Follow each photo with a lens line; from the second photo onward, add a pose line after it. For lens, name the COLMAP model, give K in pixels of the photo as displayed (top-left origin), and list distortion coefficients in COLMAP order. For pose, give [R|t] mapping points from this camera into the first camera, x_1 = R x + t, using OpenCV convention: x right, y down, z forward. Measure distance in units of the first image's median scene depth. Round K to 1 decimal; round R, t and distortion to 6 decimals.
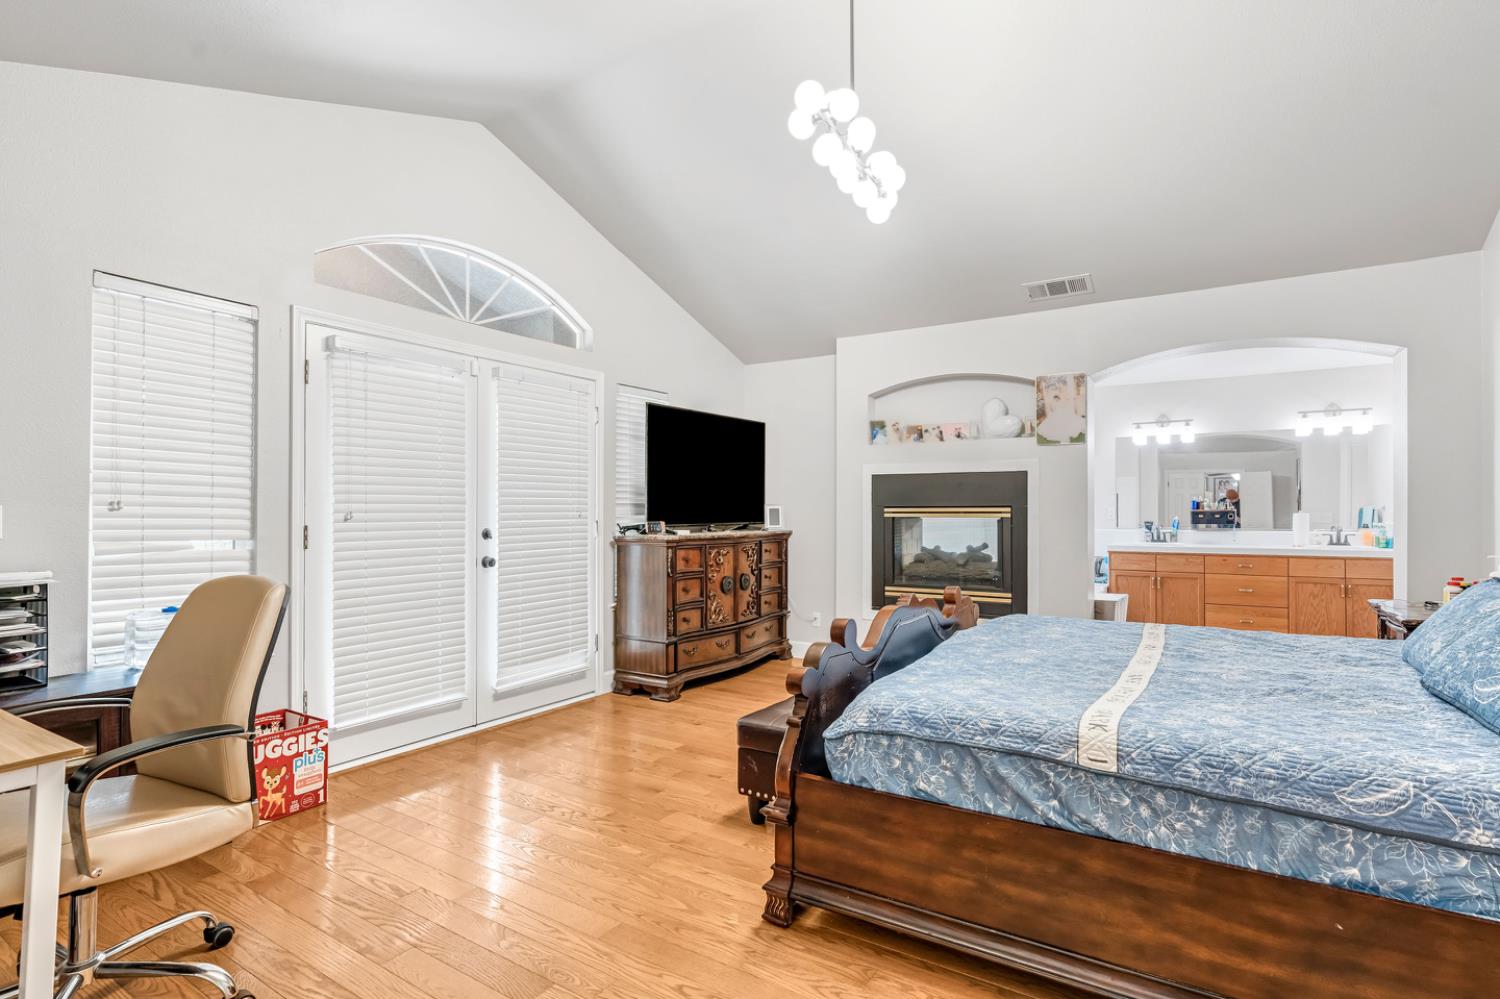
lens RADIAL K [[727.2, 0, 750.0], [0, 727.2, 499.5], [0, 0, 1]] dist [-0.000478, 0.000016]
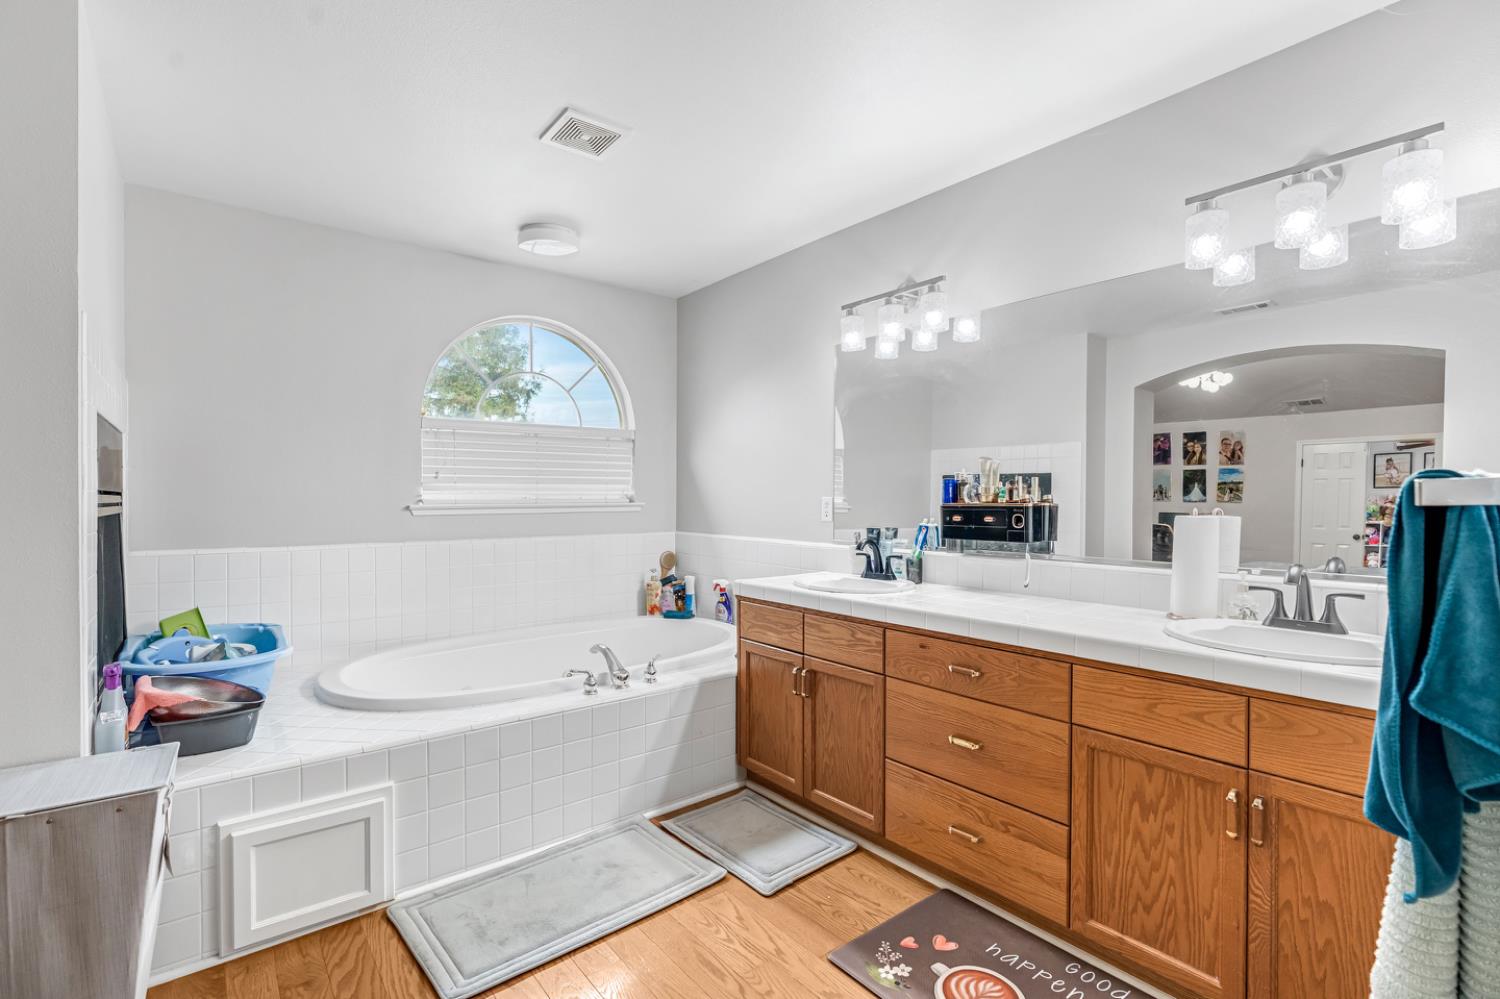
lens RADIAL K [[673.9, 0, 750.0], [0, 673.9, 499.5], [0, 0, 1]] dist [0.000197, 0.000125]
pose [[0.947454, 0.006183, -0.319833, 0.647840], [0.000114, 0.999807, 0.019667, 0.005796], [0.319893, -0.018670, 0.947270, 0.637107]]
